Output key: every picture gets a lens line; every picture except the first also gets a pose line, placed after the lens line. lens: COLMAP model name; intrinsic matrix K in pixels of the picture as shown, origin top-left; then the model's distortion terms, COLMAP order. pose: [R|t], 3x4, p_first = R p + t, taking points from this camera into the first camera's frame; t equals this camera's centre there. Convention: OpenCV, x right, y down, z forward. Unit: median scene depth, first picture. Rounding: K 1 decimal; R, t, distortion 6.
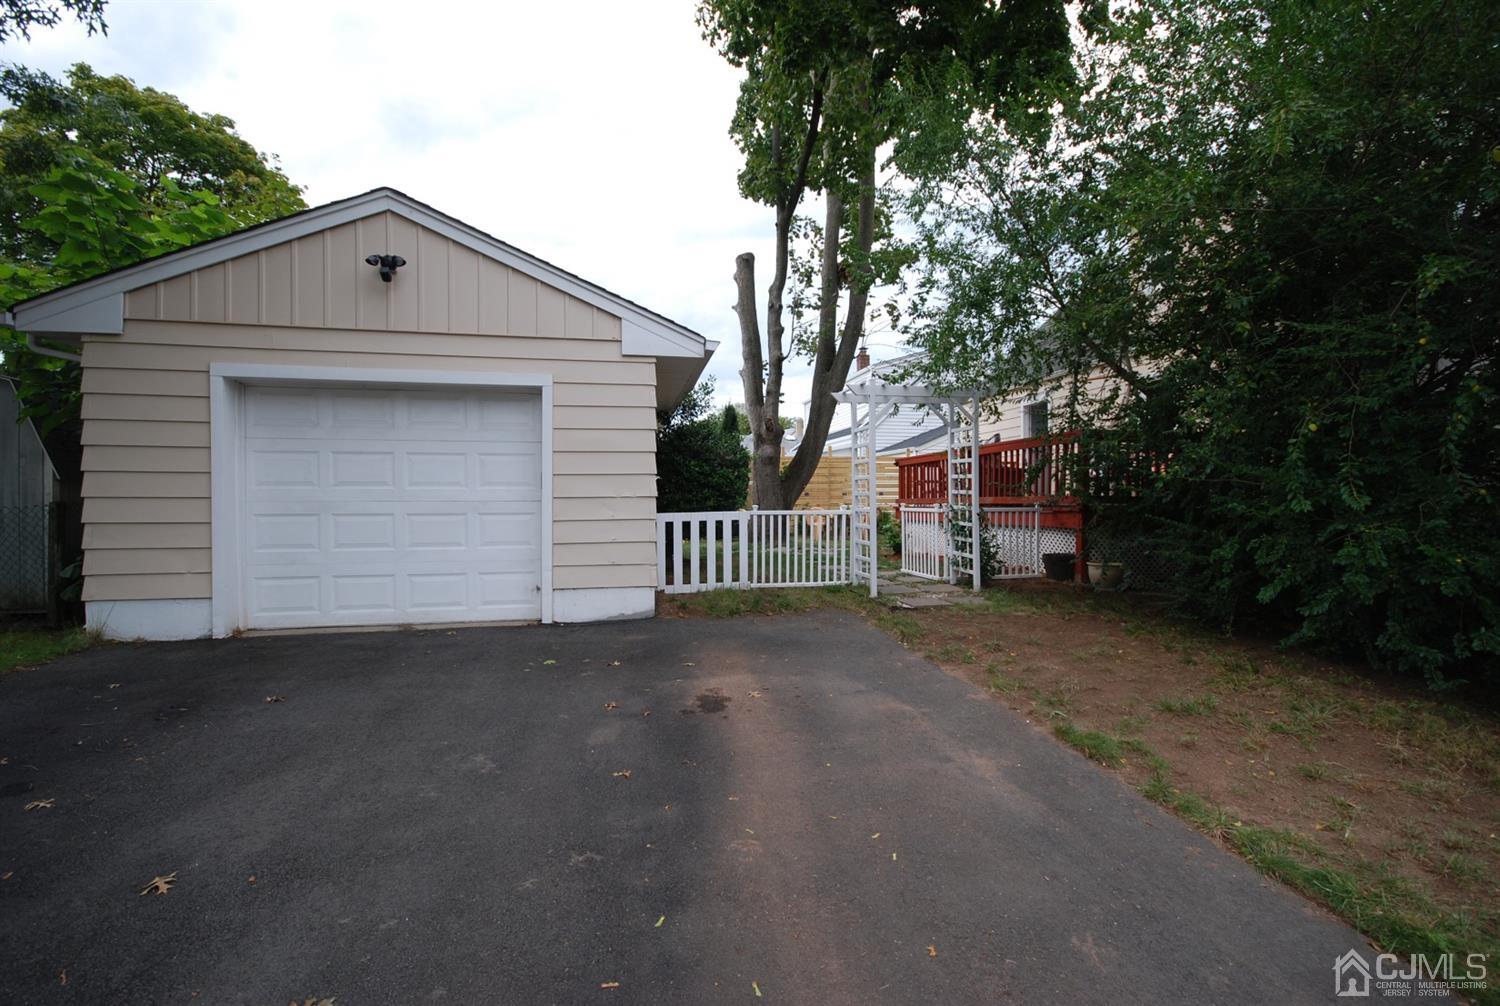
lens RADIAL K [[654.4, 0, 750.7], [0, 654.4, 501.1], [0, 0, 1]] dist [-0.000549, -0.000990]
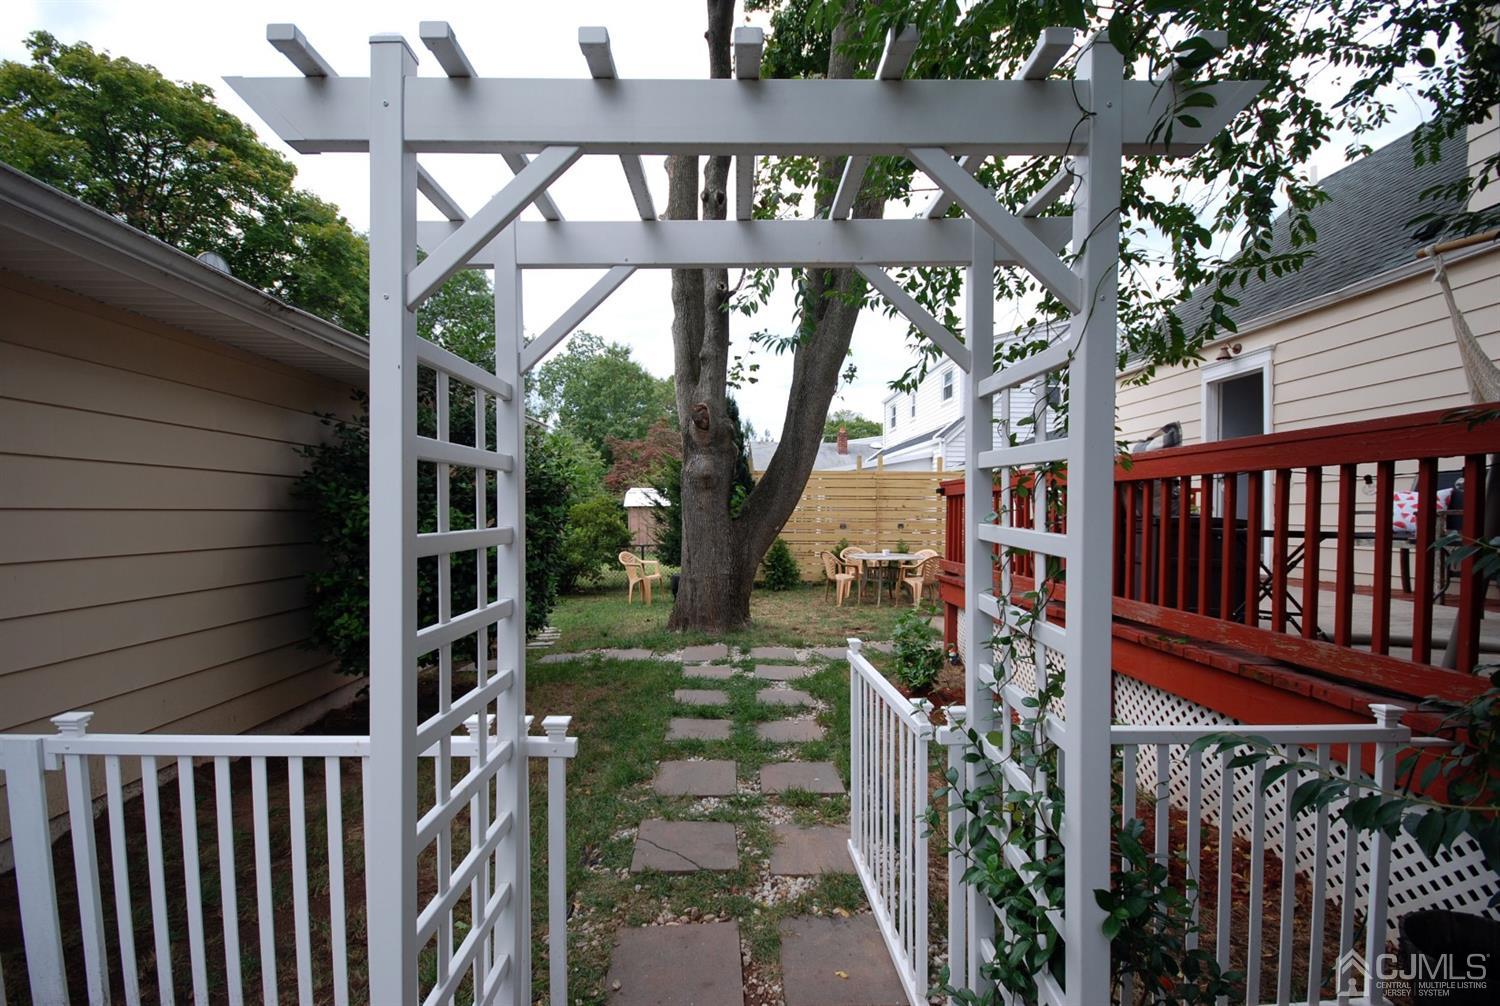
lens RADIAL K [[654.4, 0, 746.3], [0, 654.4, 507.2], [0, 0, 1]] dist [-0.000549, -0.000990]
pose [[0.983785, 0.014572, -0.178756, 0.145684], [-0.015306, 0.999879, -0.002727, -0.035974], [0.178695, 0.005419, 0.983890, 0.416971]]
